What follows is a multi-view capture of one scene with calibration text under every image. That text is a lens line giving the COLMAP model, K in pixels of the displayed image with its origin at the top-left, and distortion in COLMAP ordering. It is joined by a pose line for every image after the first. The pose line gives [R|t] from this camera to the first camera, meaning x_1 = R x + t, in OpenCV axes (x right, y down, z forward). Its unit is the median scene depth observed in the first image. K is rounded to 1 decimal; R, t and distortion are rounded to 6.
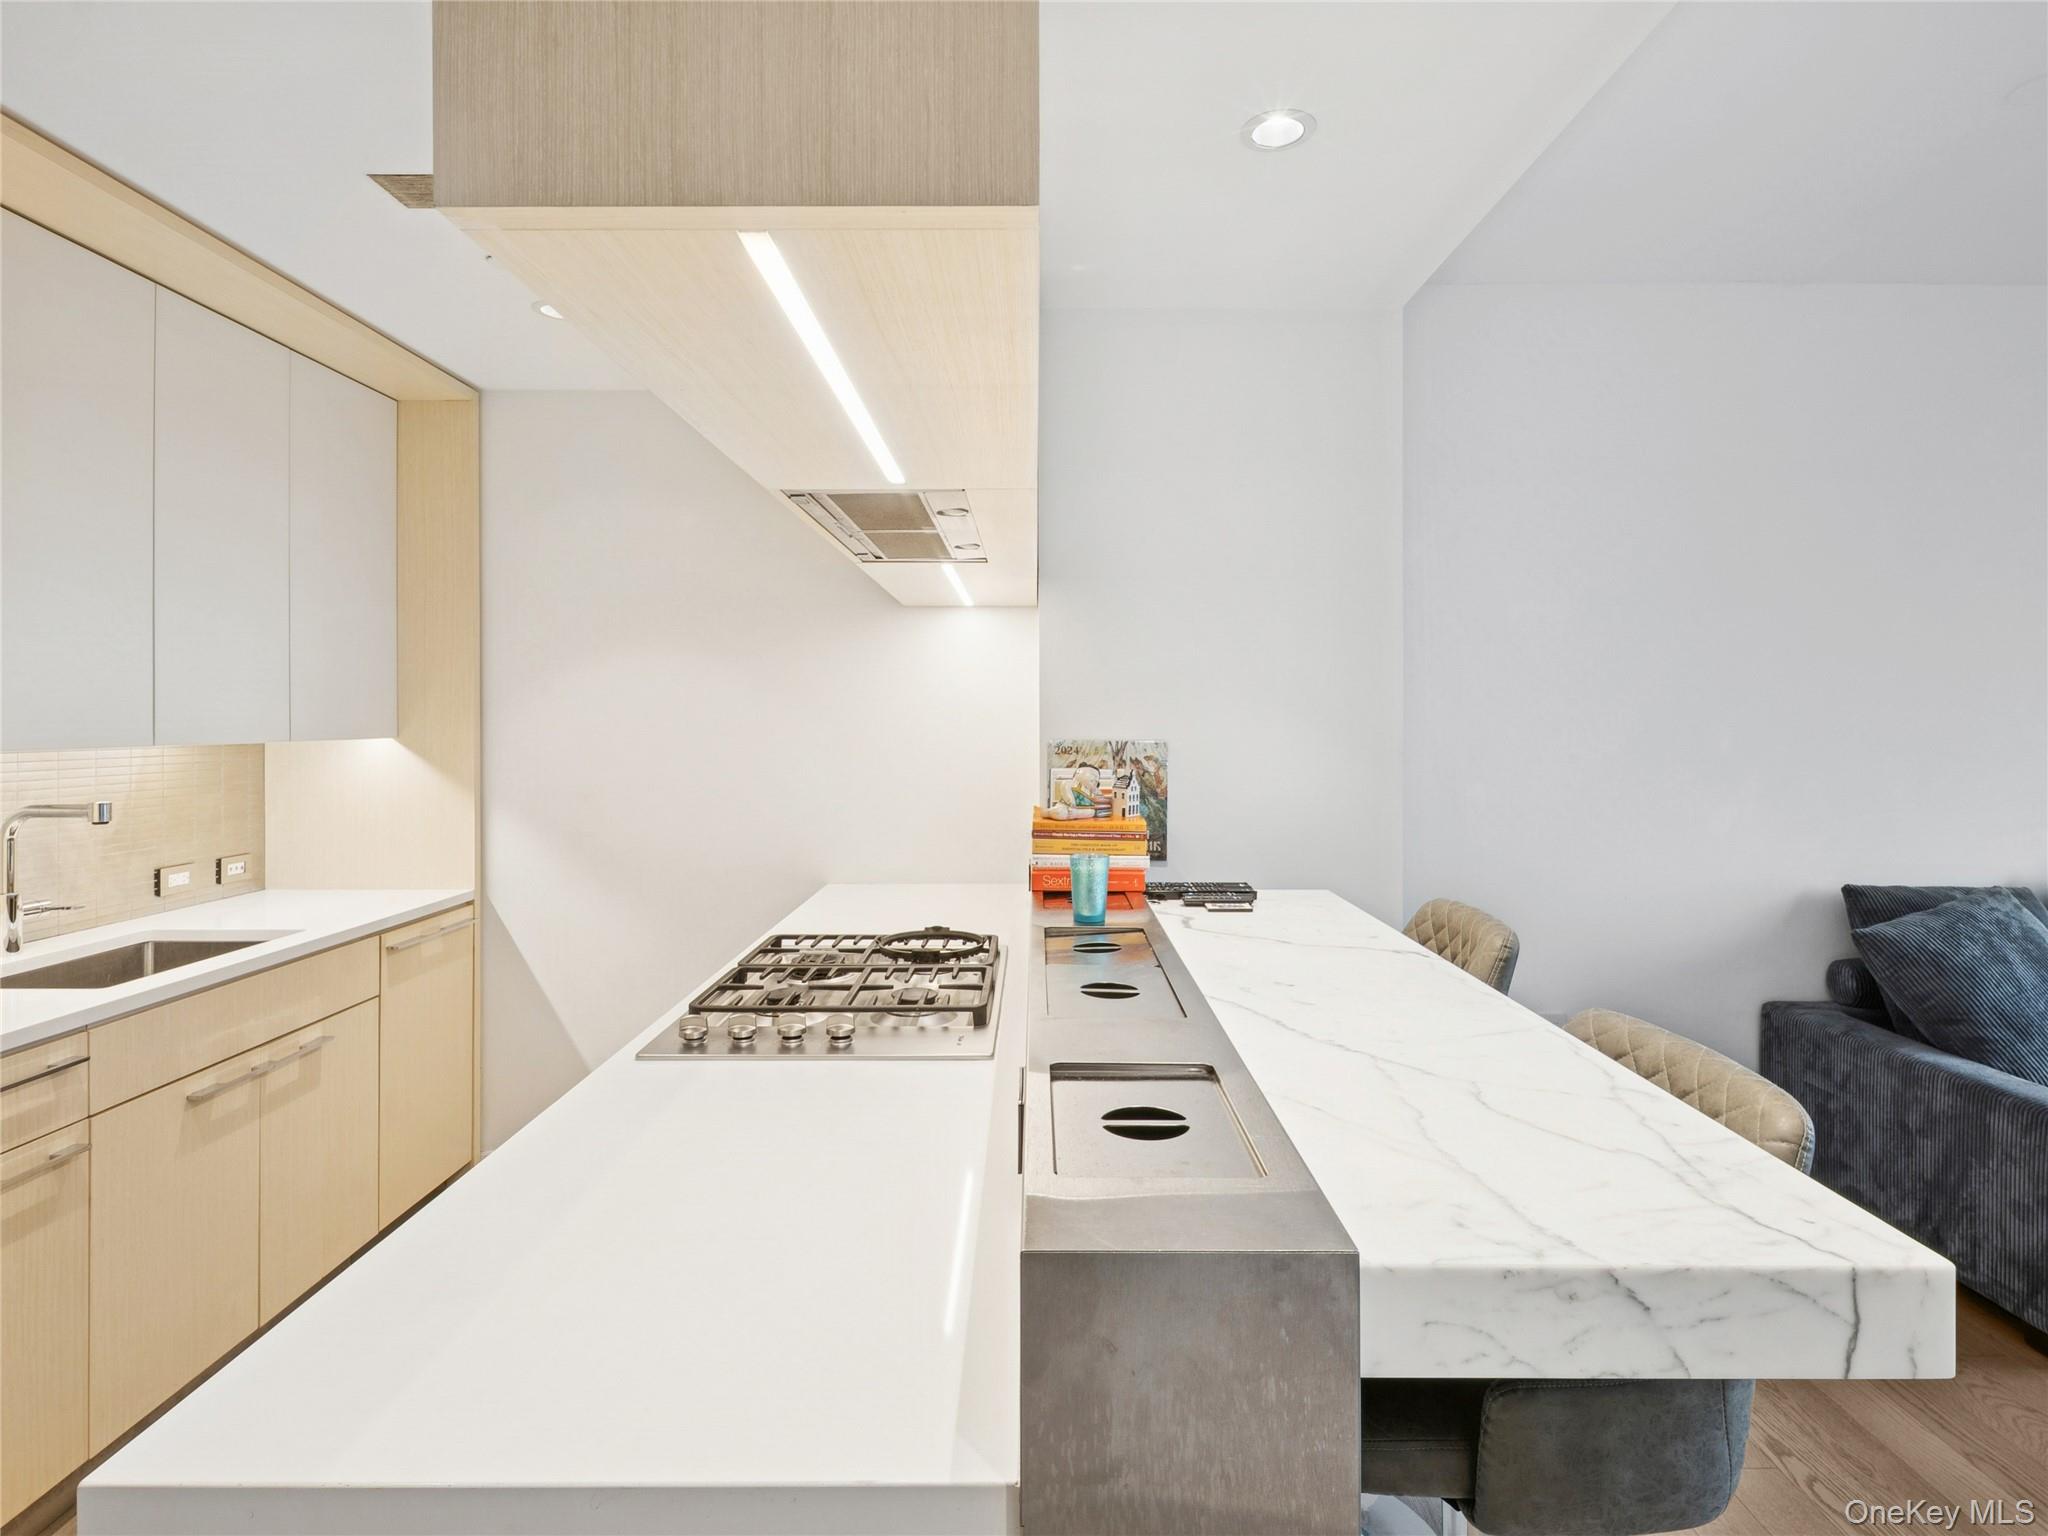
lens RADIAL K [[1060.5, 0, 1019.5], [0, 1060.5, 716.4], [0, 0, 1]] dist [-0.001483, -0.000900]
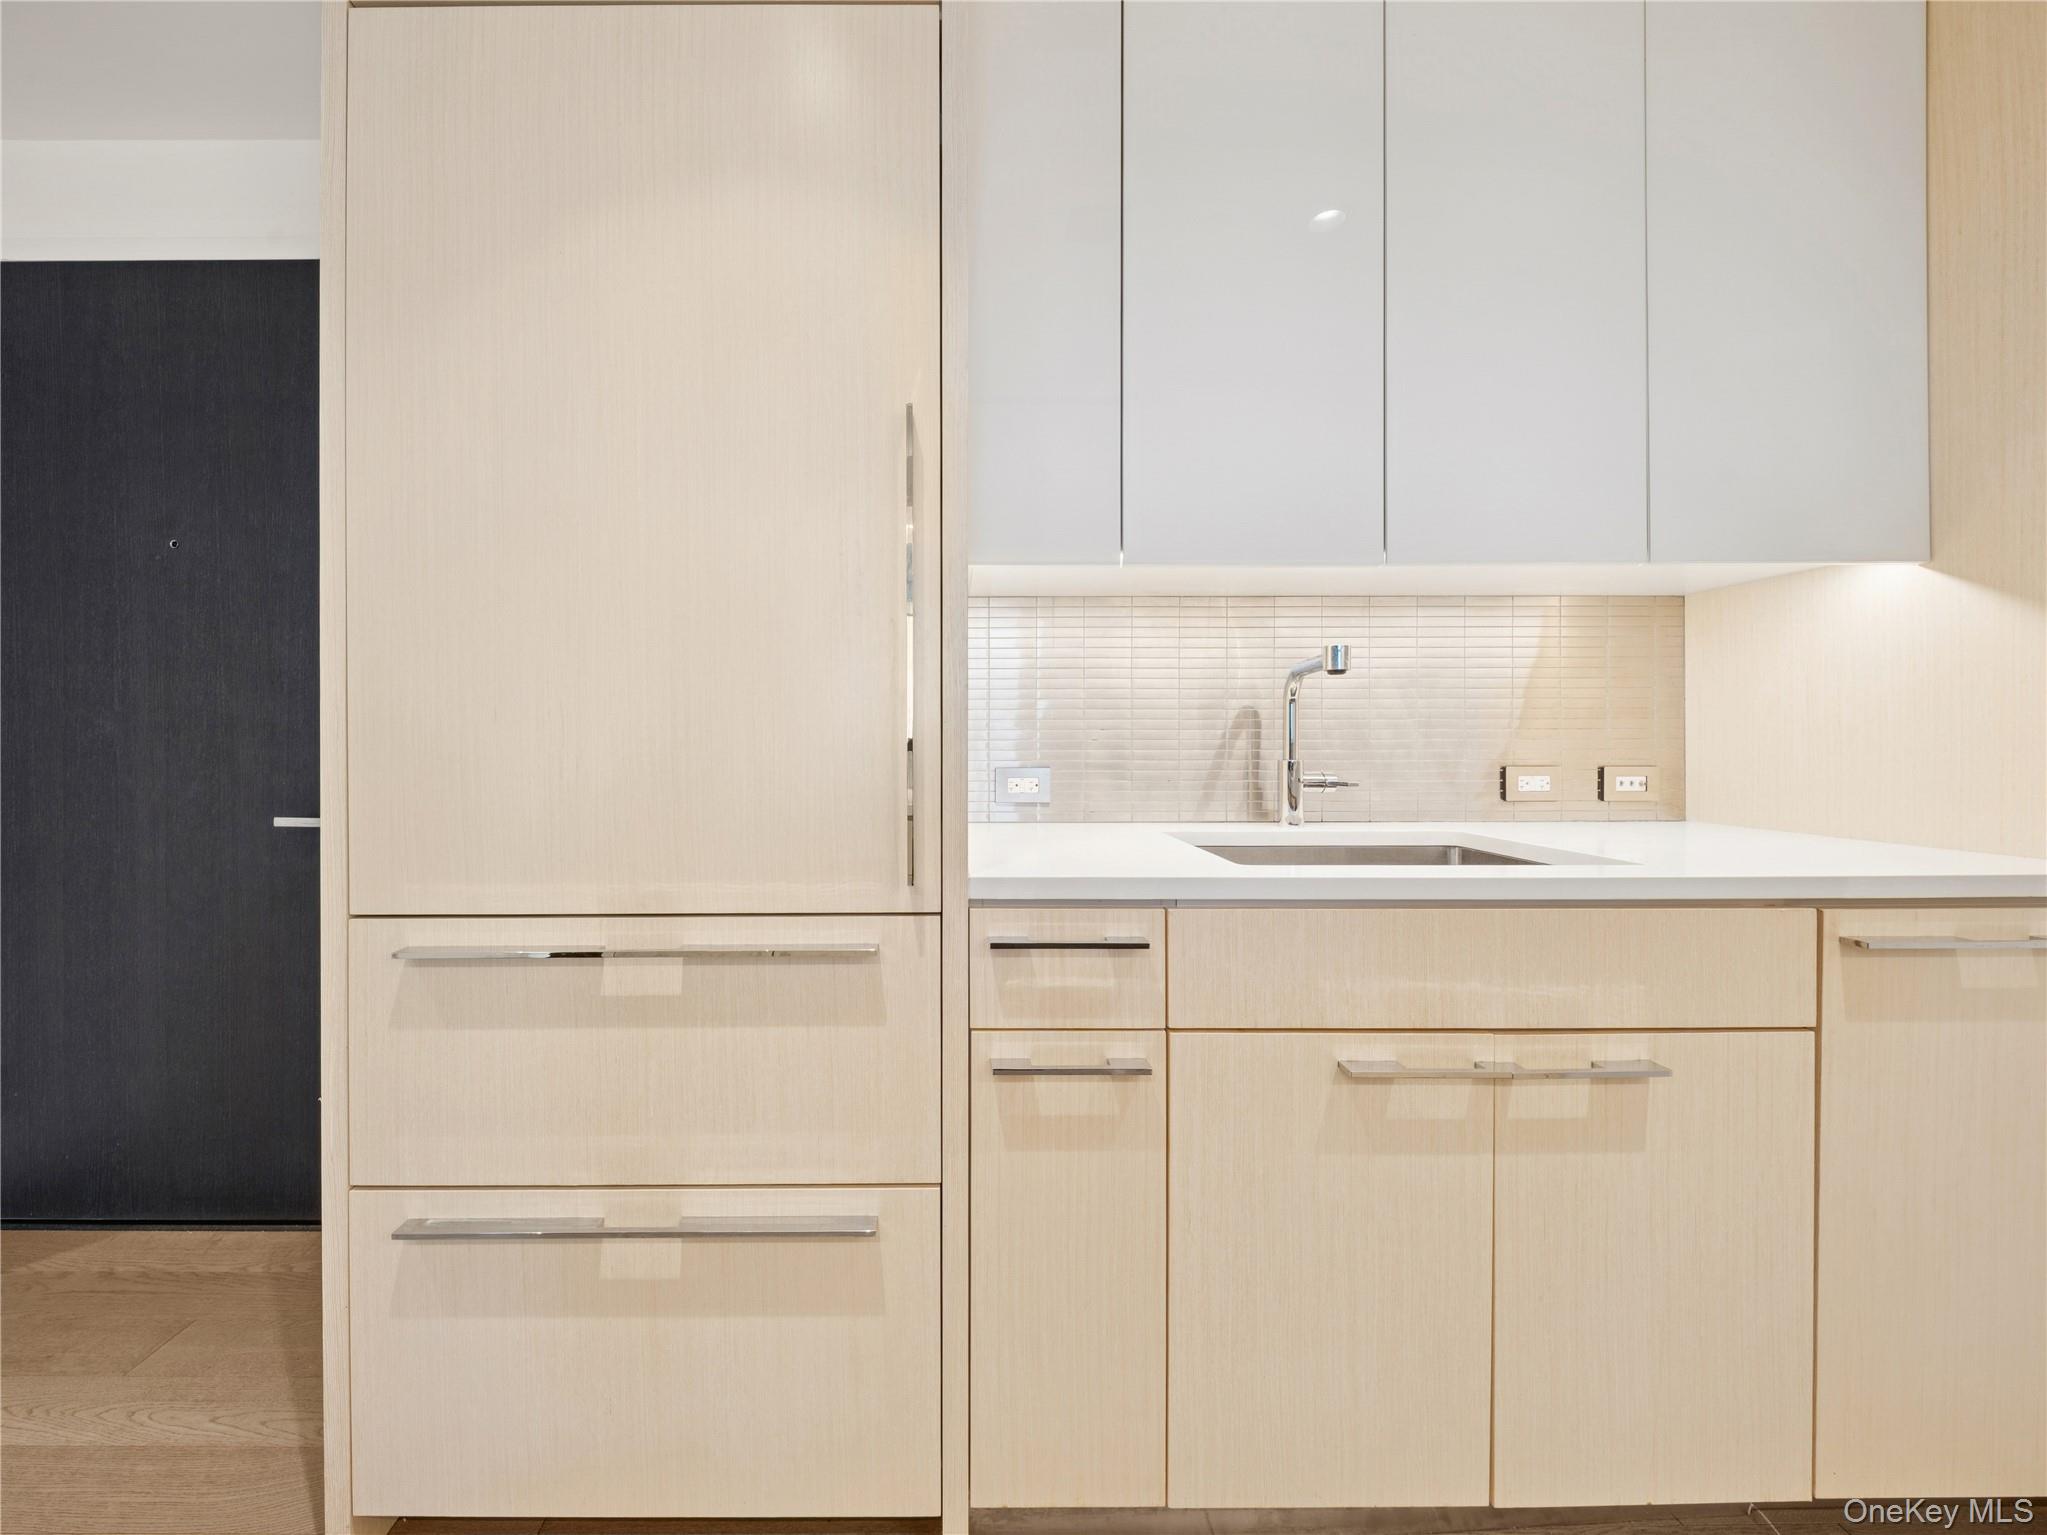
lens RADIAL K [[714.0, 0, 1016.0], [0, 714.0, 749.0], [0, 0, 1]] dist [-0.001233, -0.000500]
pose [[0.020739, -0.002862, -0.999781, -0.302041], [0.001461, 0.999995, -0.002832, 0.144242], [0.999784, -0.001402, 0.020743, 0.673966]]
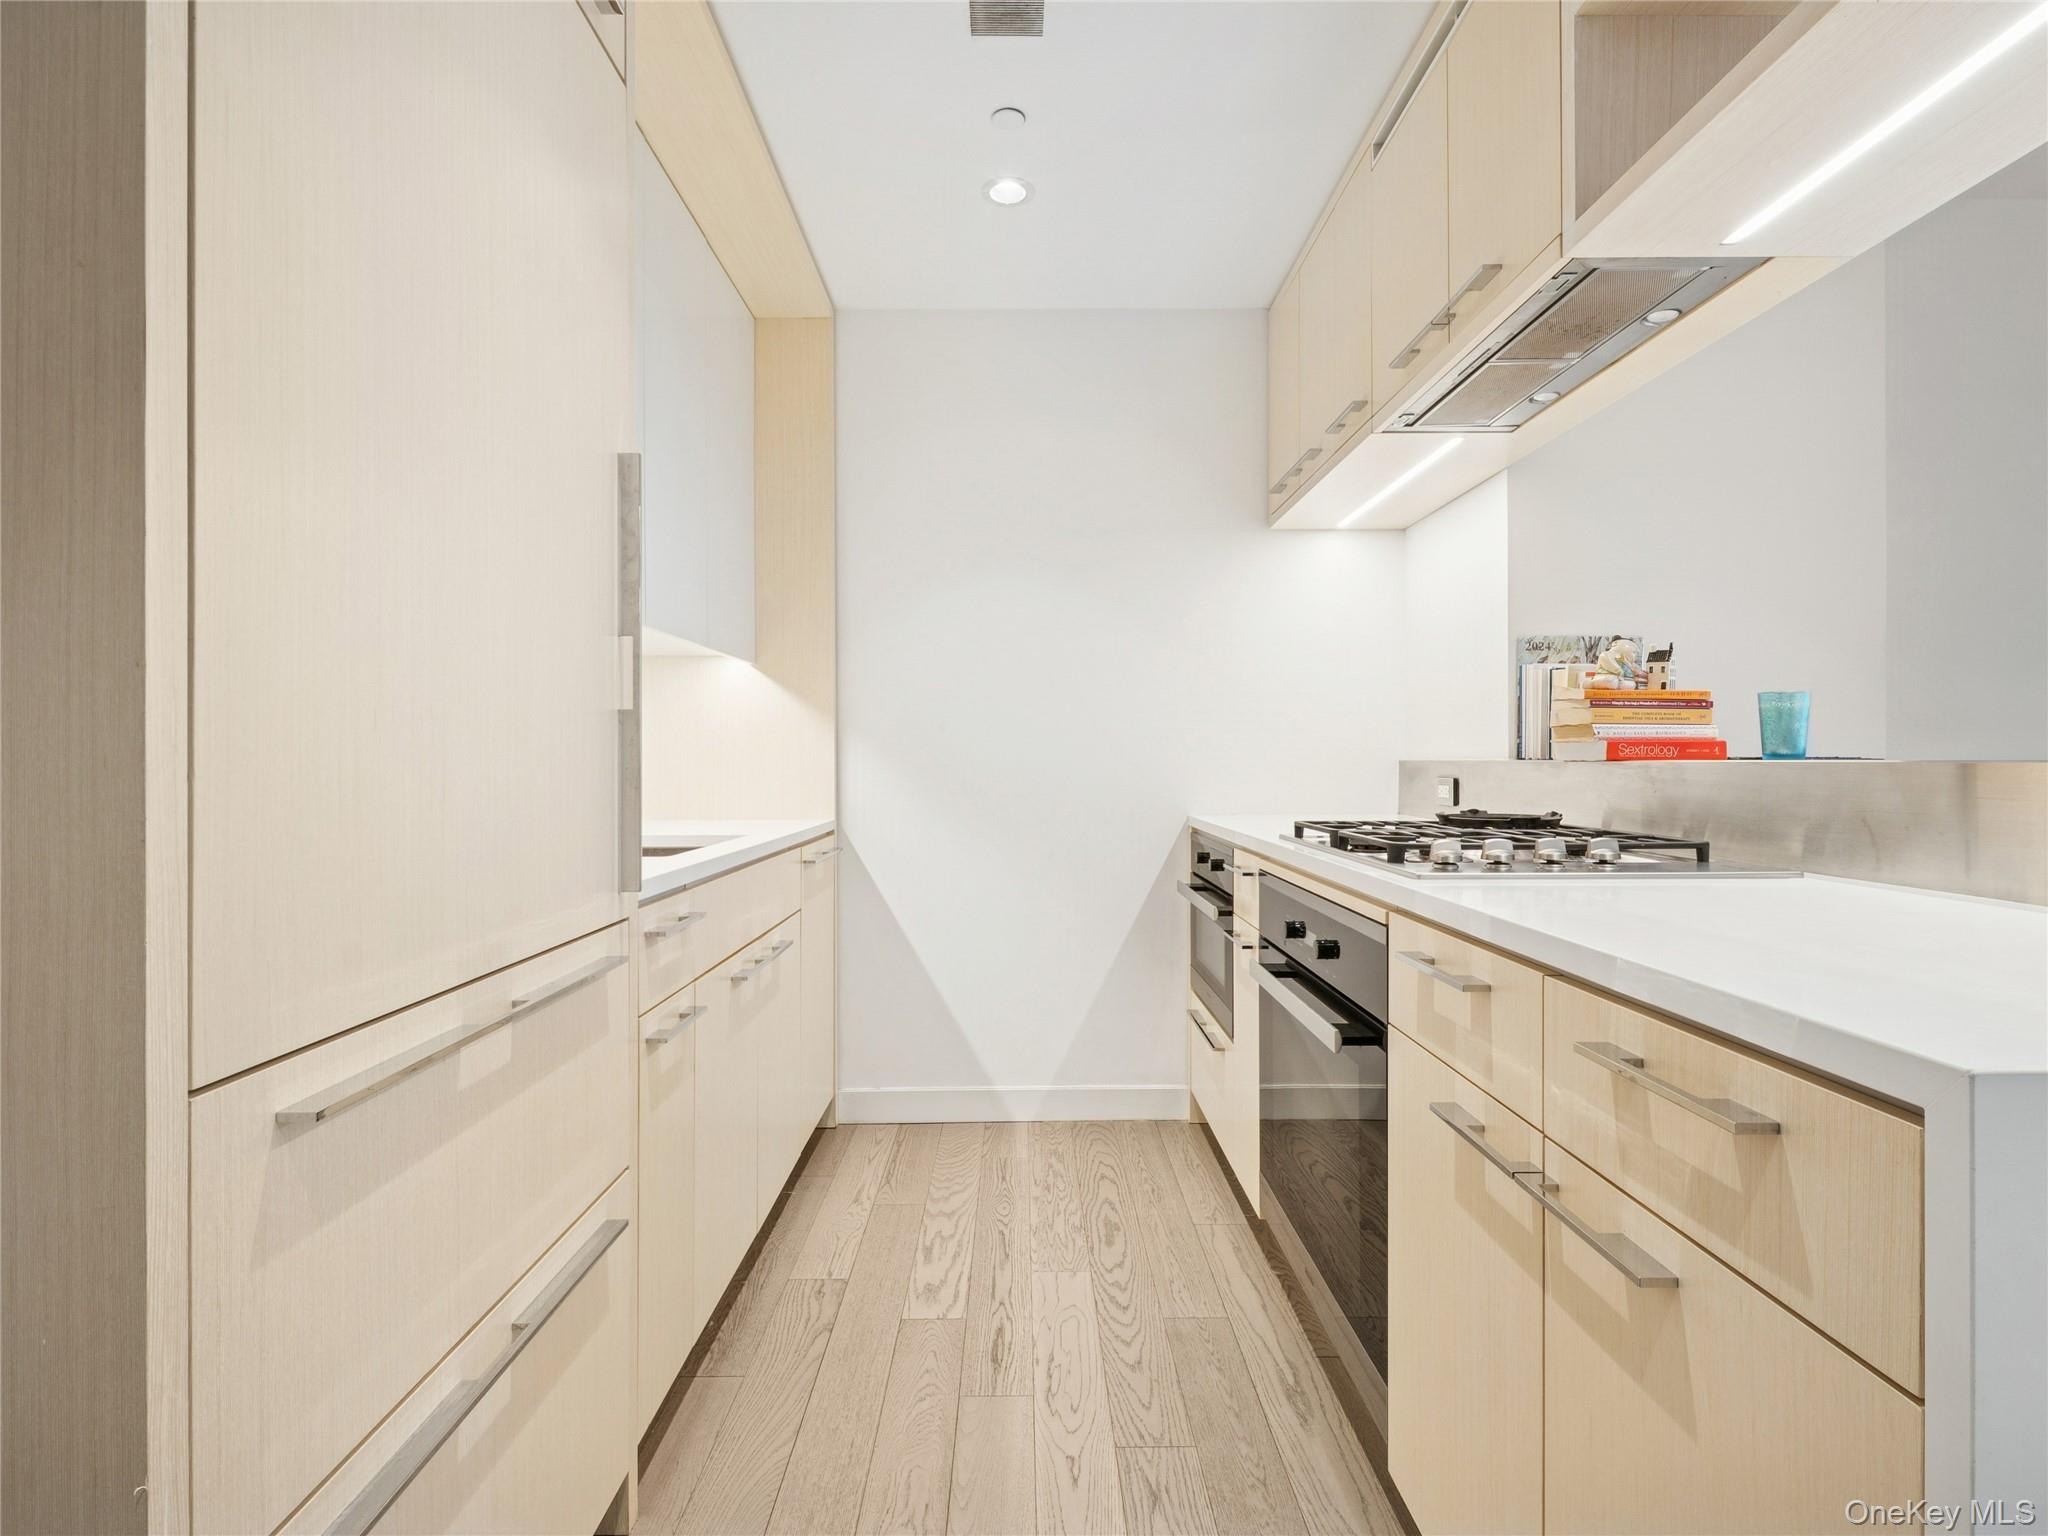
lens RADIAL K [[1022.6, 0, 1060.4], [0, 1022.6, 768.4], [0, 0, 1]] dist [0.000298, 0.000293]
pose [[0.998333, -0.000082, 0.057713, -0.459478], [-0.000350, 0.999972, 0.007467, 0.139366], [-0.057712, -0.007475, 0.998305, 0.056379]]
